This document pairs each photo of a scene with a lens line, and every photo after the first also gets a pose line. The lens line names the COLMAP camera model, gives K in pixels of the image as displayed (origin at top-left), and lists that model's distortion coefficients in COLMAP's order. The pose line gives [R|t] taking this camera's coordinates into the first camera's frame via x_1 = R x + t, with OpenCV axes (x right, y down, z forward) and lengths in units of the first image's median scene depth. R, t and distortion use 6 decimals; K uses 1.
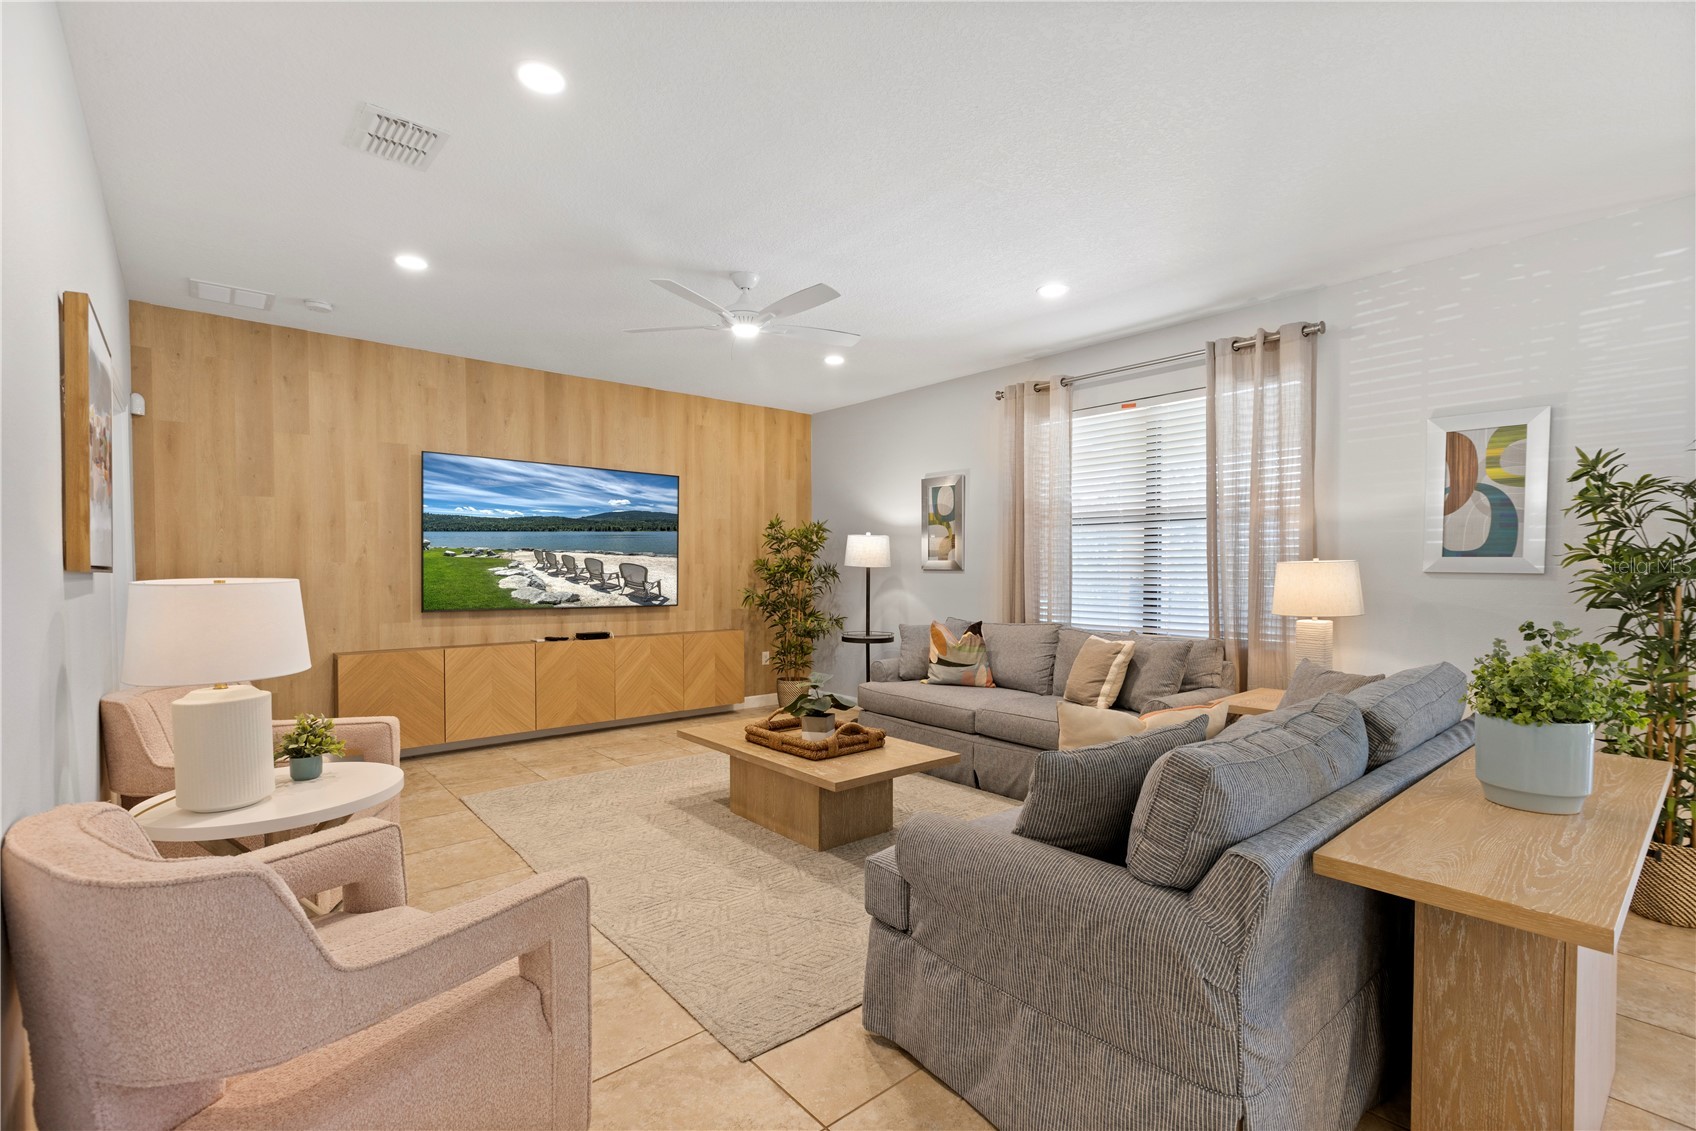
lens RADIAL K [[765.8, 0, 854.0], [0, 765.8, 570.6], [0, 0, 1]] dist [0.002319, -0.000169]
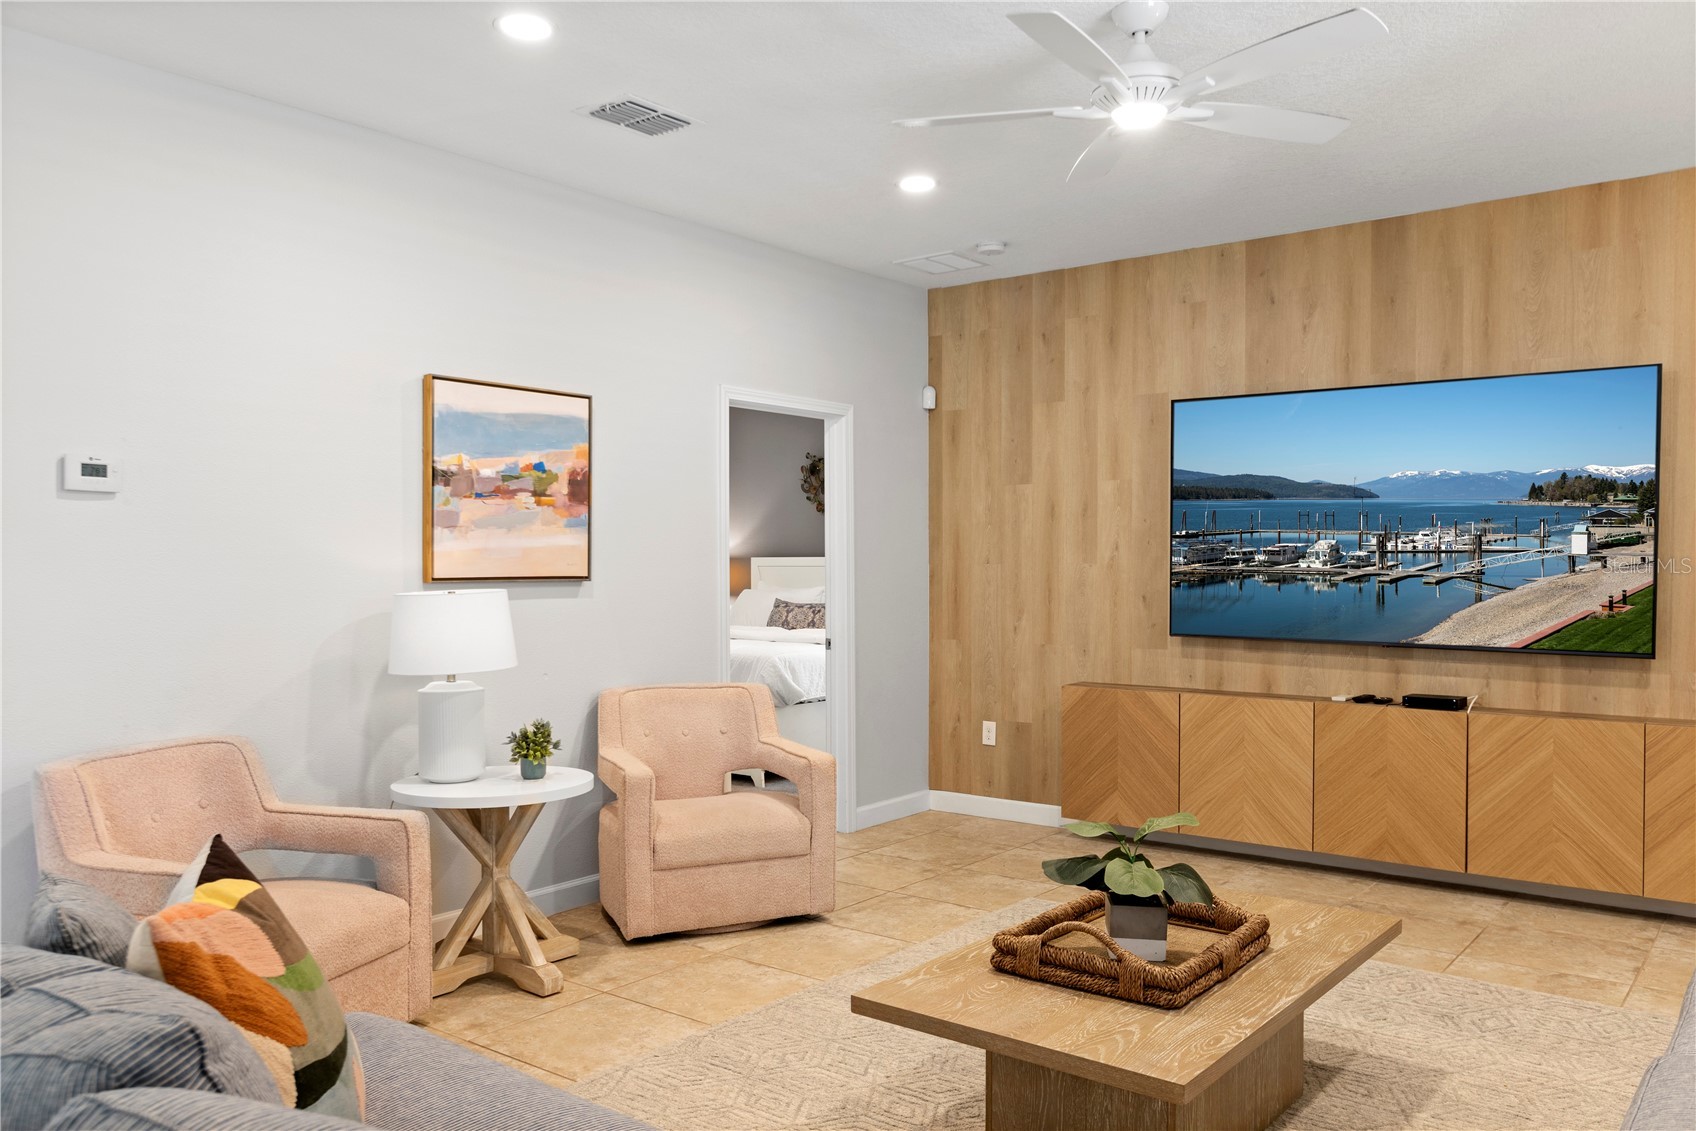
lens RADIAL K [[1282.3, 0, 849.0], [0, 1282.3, 569.2], [0, 0, 1]] dist [-0.000547, 0.000026]
pose [[0.185475, 0.005880, -0.982631, 0.524153], [-0.000996, 0.999983, 0.005796, -0.011916], [0.982649, -0.000096, 0.185477, 0.524761]]
